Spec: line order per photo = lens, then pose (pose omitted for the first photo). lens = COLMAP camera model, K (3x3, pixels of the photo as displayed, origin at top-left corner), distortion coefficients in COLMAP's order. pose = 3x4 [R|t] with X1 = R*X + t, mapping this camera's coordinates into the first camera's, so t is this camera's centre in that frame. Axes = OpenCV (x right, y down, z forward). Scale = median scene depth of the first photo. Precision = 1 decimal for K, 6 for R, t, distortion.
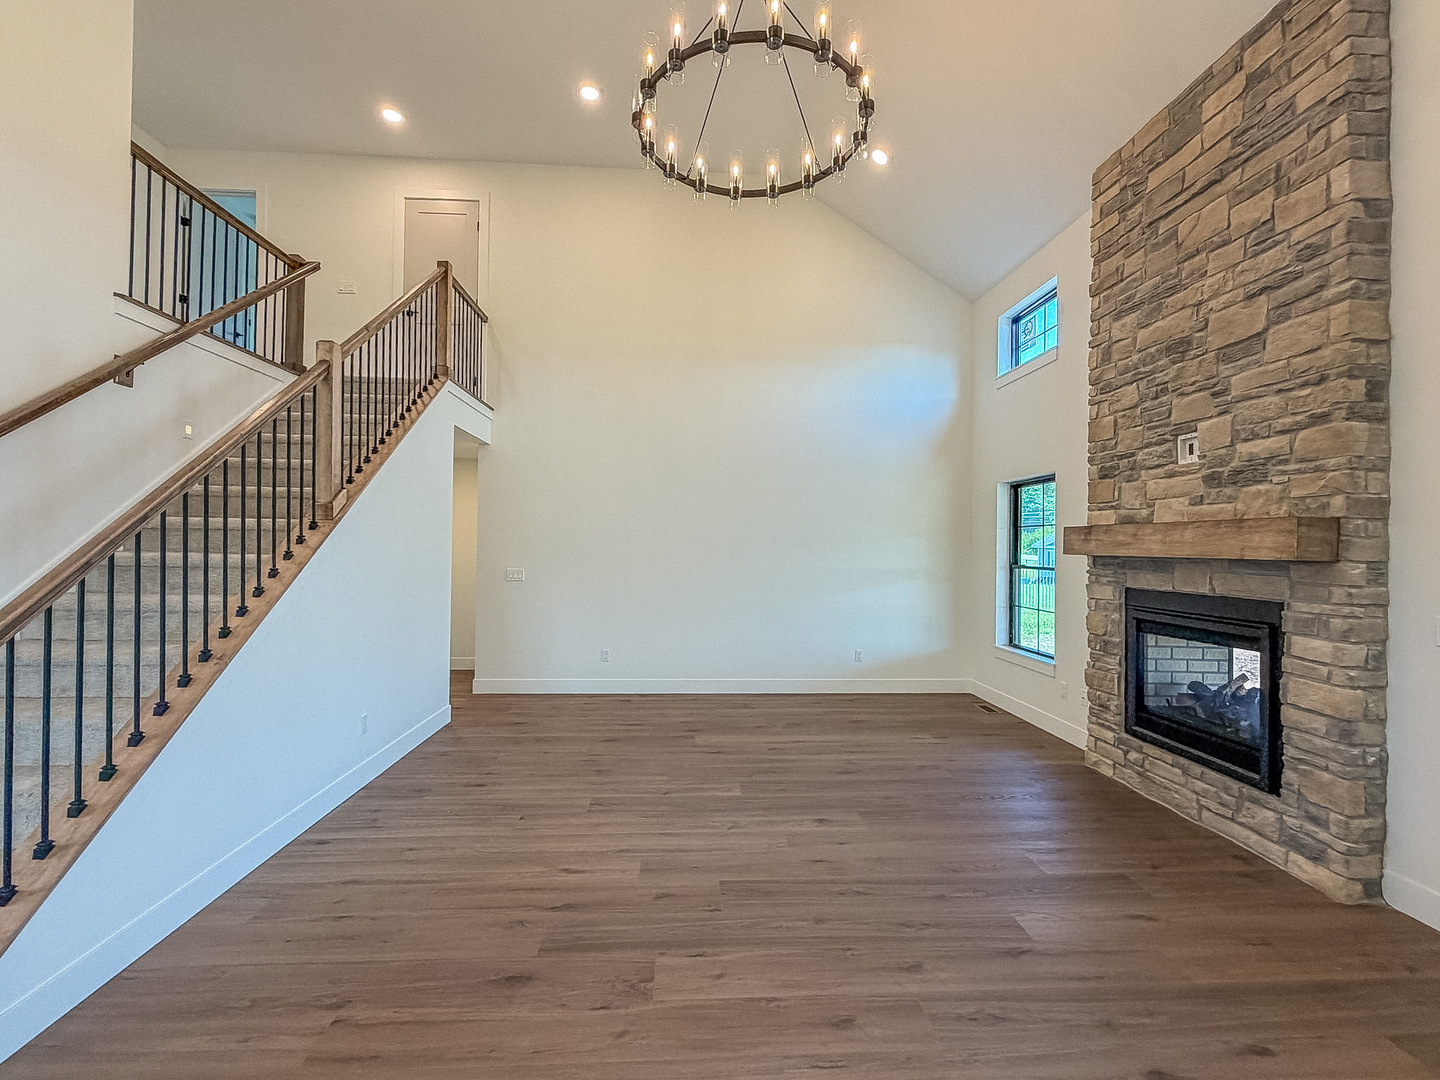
lens RADIAL K [[580.4, 0, 686.7], [0, 580.4, 541.3], [0, 0, 1]] dist [-0.003551, 0.000039]
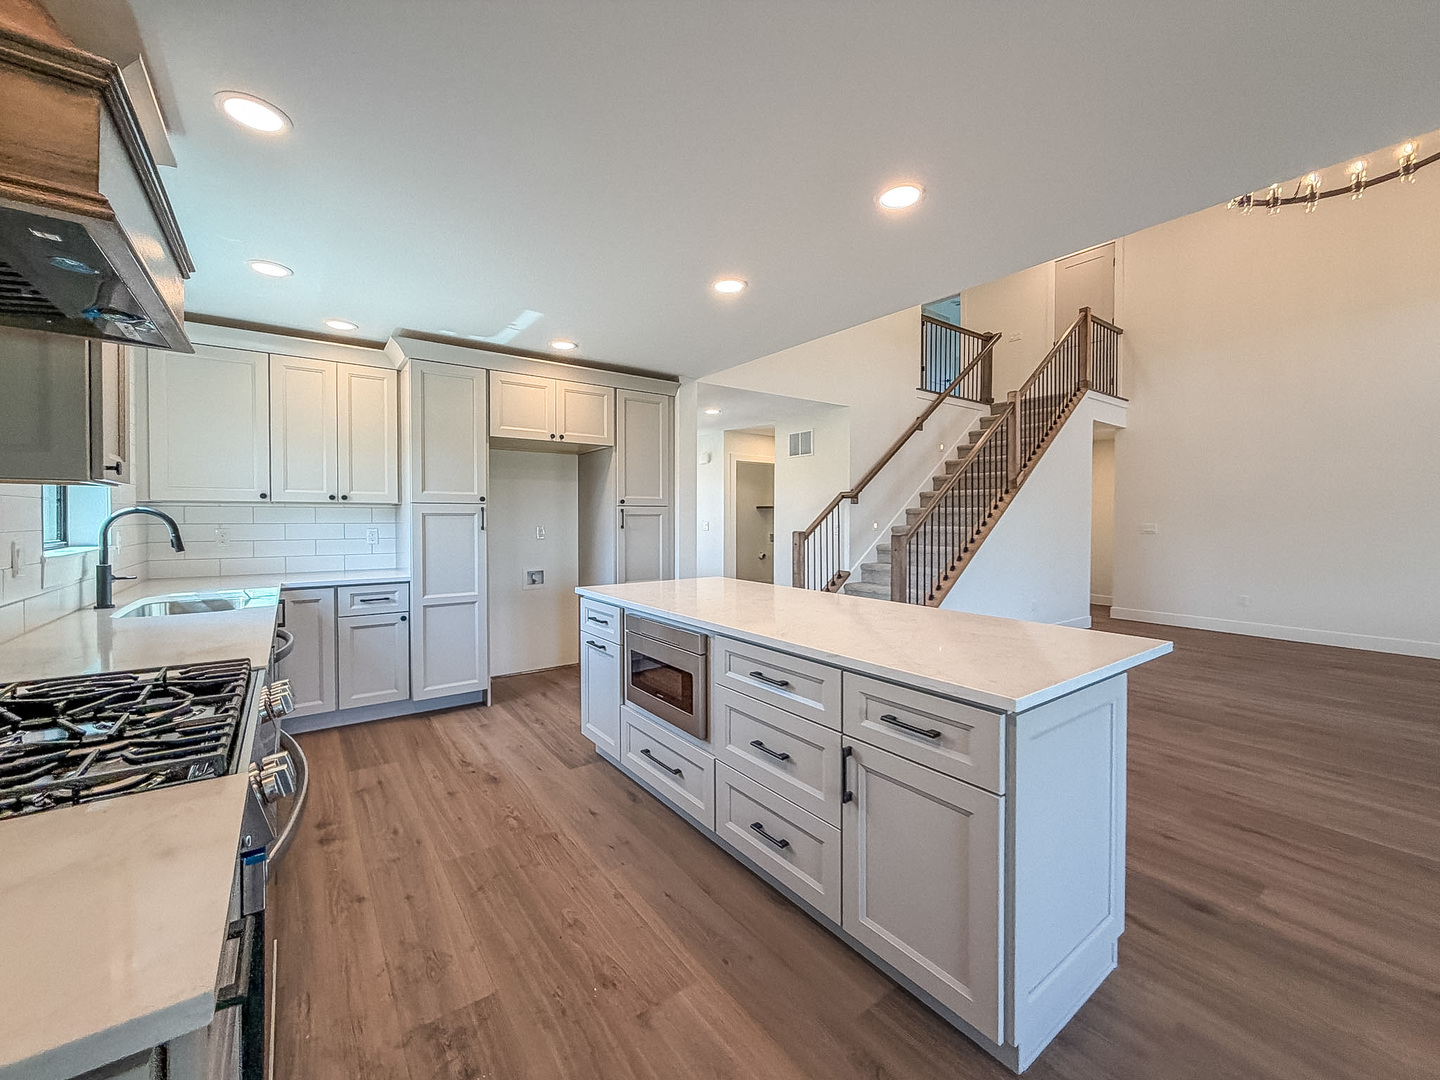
lens RADIAL K [[580.4, 0, 714.7], [0, 580.4, 532.9], [0, 0, 1]] dist [-0.003551, 0.000039]
pose [[0.562056, 0.005382, -0.827081, 0.326054], [0.005222, 0.999936, 0.010055, 0.071320], [0.827082, -0.009971, 0.561992, -0.726965]]
